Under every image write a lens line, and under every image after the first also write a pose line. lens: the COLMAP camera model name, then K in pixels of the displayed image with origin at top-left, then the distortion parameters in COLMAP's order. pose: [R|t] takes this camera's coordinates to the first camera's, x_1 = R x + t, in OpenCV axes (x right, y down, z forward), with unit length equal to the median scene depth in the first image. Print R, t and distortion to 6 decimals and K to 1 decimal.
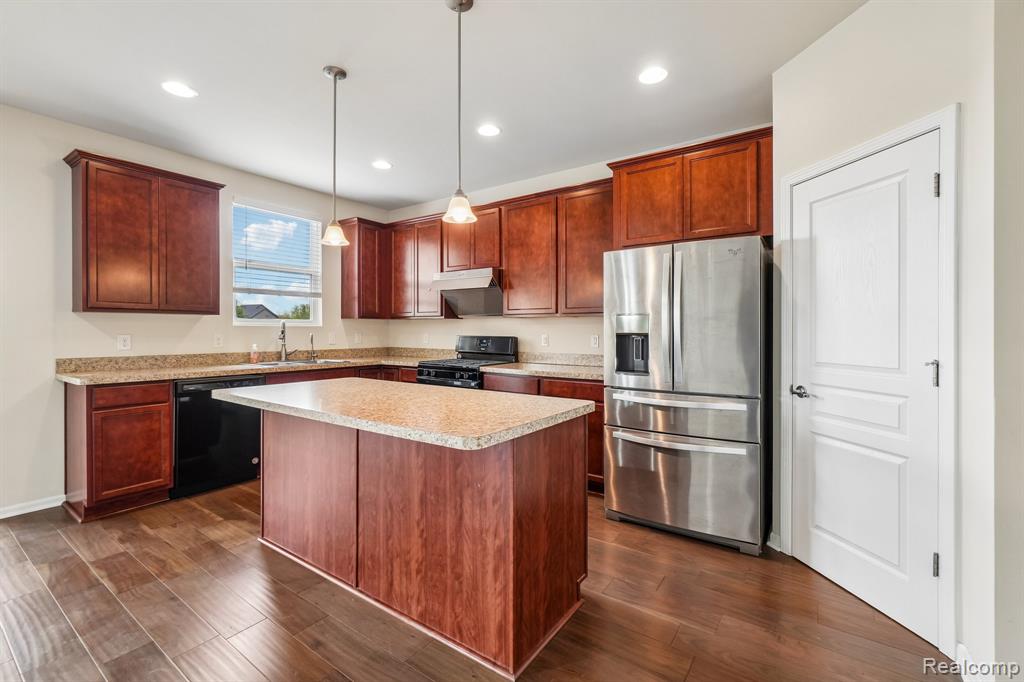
lens RADIAL K [[443.5, 0, 515.4], [0, 443.5, 332.2], [0, 0, 1]] dist [-0.002054, 0.000158]
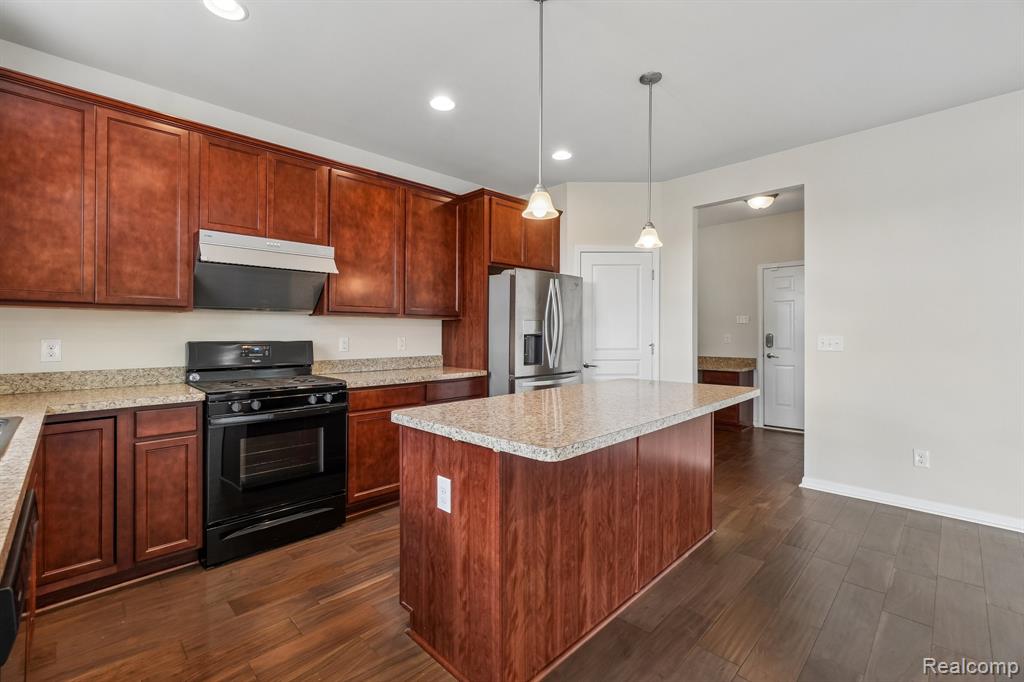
lens RADIAL K [[443.5, 0, 515.4], [0, 443.5, 332.2], [0, 0, 1]] dist [-0.002054, 0.000158]
pose [[0.172035, -0.002337, 0.985088, -0.789006], [0.003857, 0.999991, 0.001699, -0.004922], [-0.985083, 0.003507, 0.172042, 0.622990]]
